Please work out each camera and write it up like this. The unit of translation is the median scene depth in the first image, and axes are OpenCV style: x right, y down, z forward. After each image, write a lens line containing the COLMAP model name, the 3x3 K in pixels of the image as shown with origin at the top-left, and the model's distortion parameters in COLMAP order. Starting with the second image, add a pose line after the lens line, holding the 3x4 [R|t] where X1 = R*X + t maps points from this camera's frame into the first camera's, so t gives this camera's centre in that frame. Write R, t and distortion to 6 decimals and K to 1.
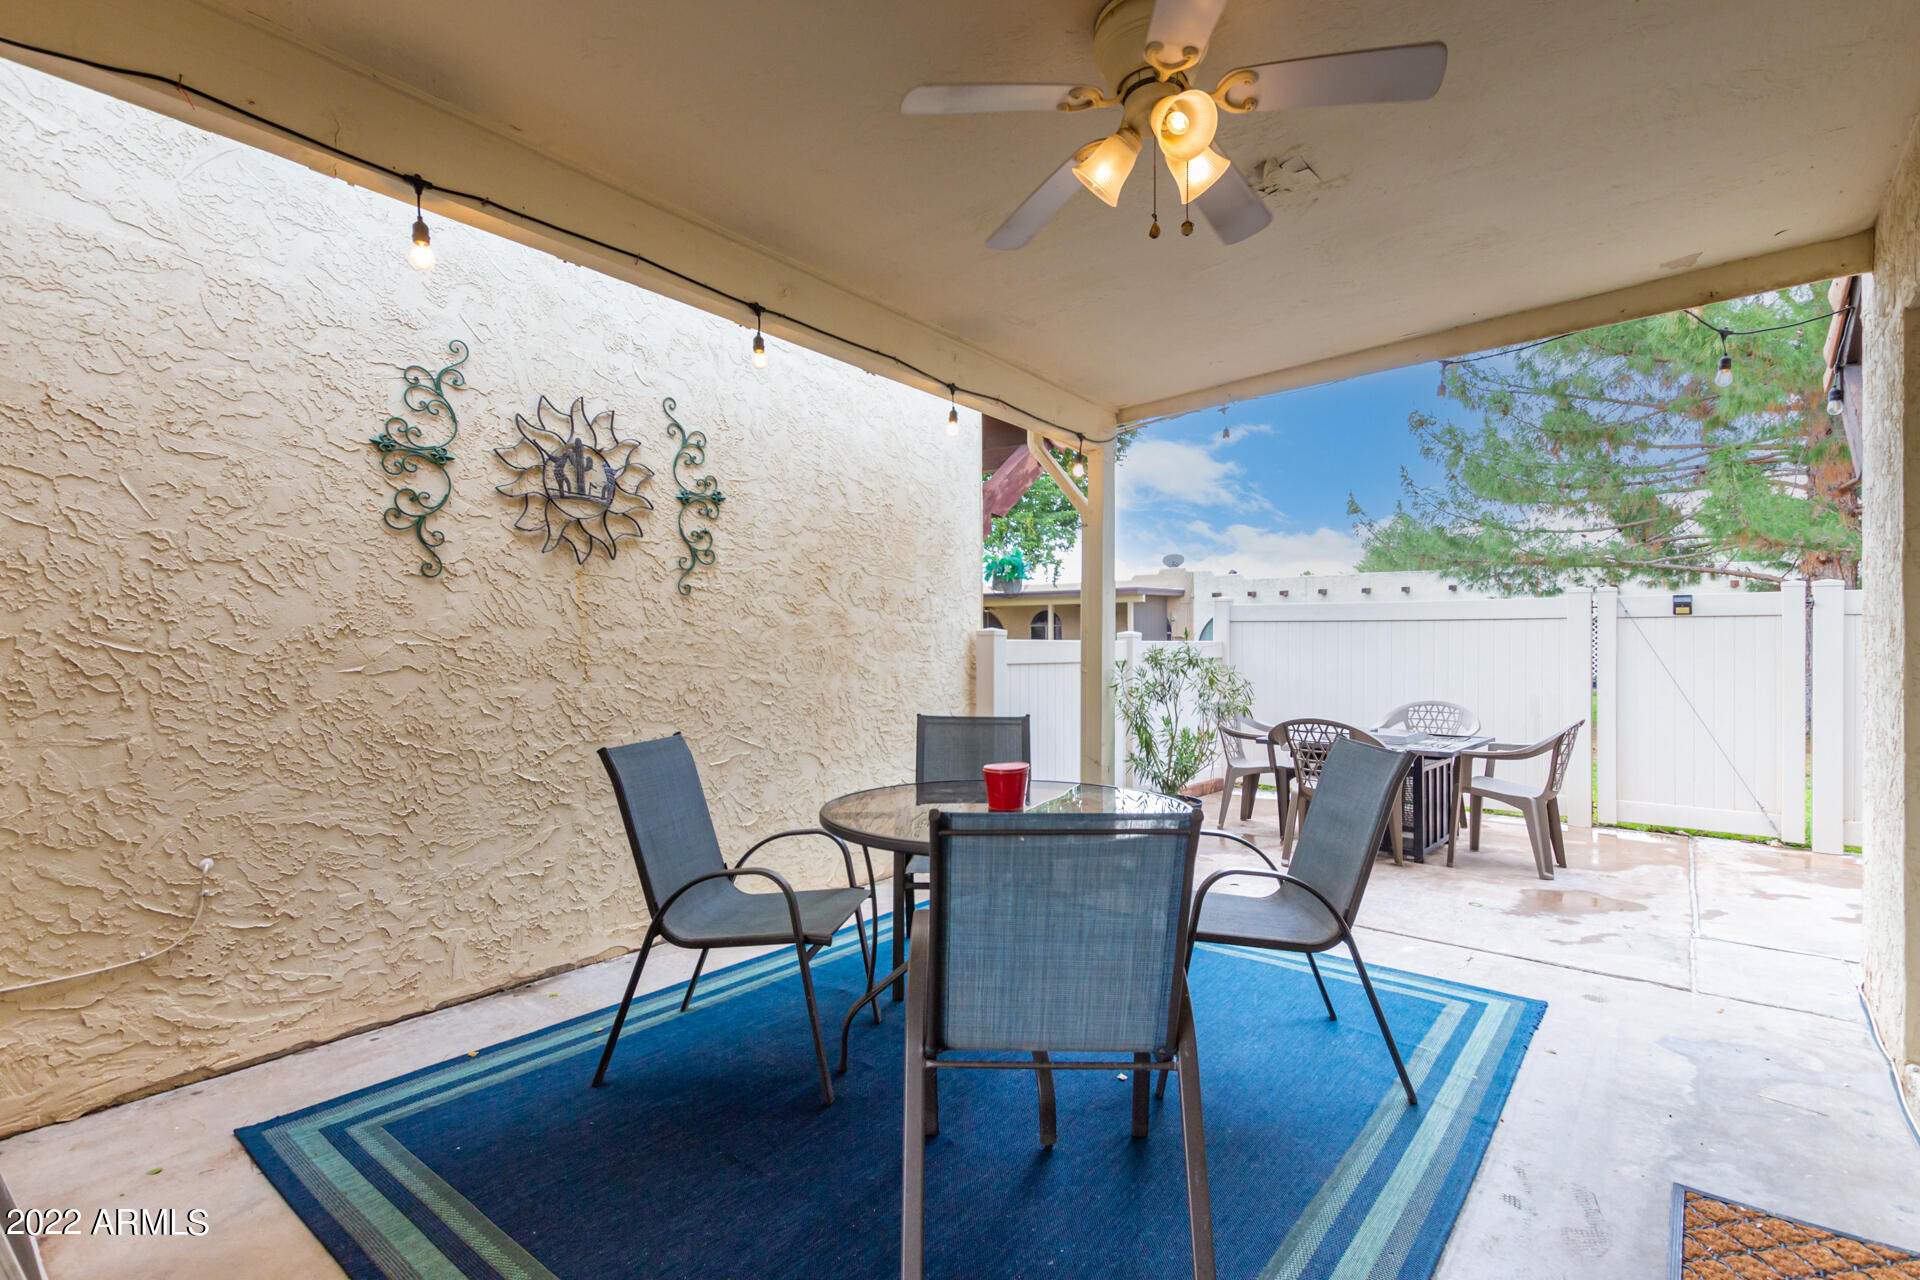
lens RADIAL K [[890.2, 0, 952.8], [0, 890.2, 645.9], [0, 0, 1]] dist [0.012713, -0.006156]
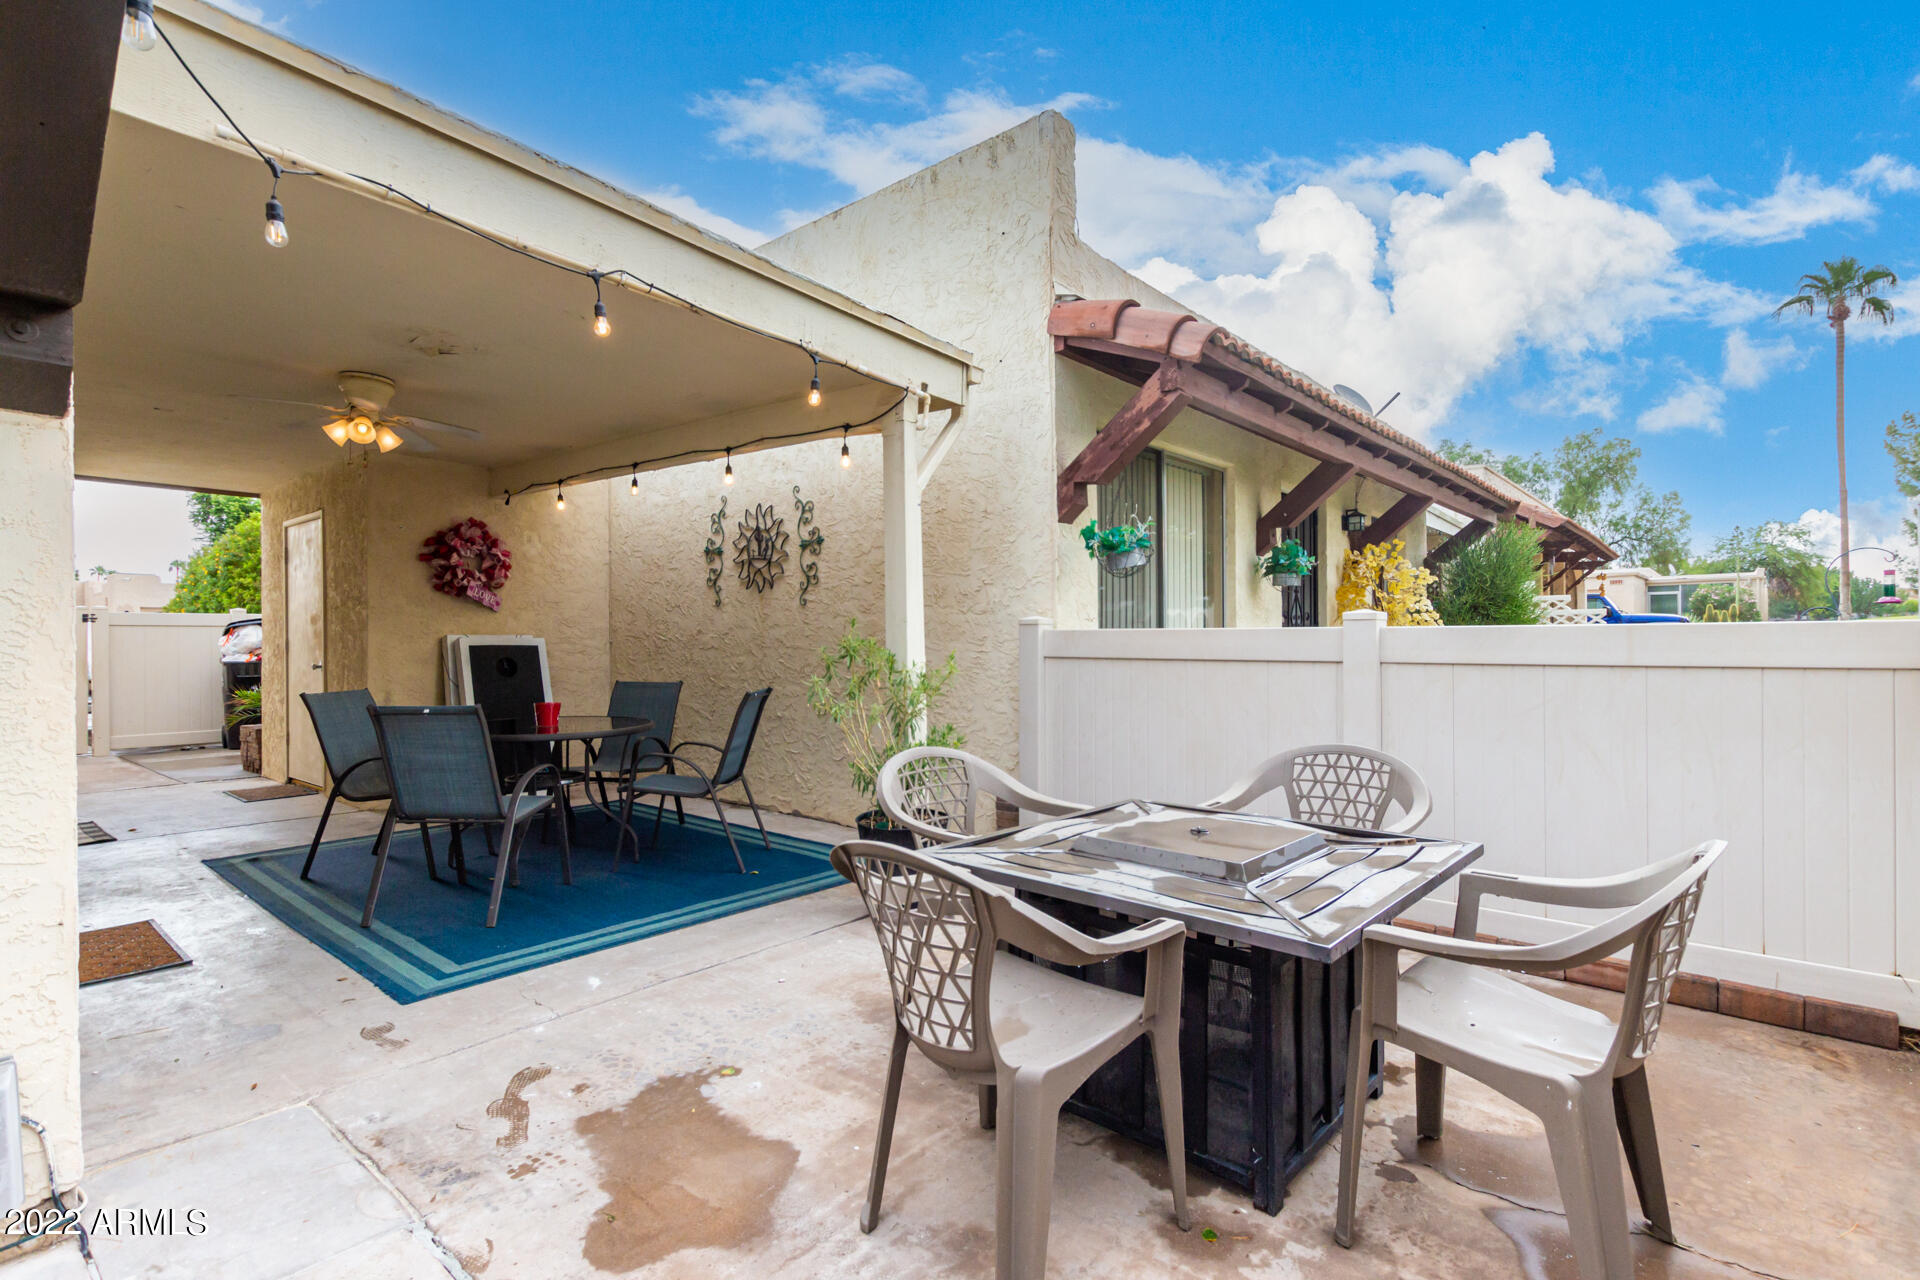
lens RADIAL K [[890.2, 0, 955.4], [0, 890.2, 640.7], [0, 0, 1]] dist [0.012713, -0.006156]
pose [[-0.002813, 0.003171, -0.999991, 1.320984], [0.001006, 0.999994, 0.003168, 0.001560], [0.999996, -0.000997, -0.002816, 1.297250]]
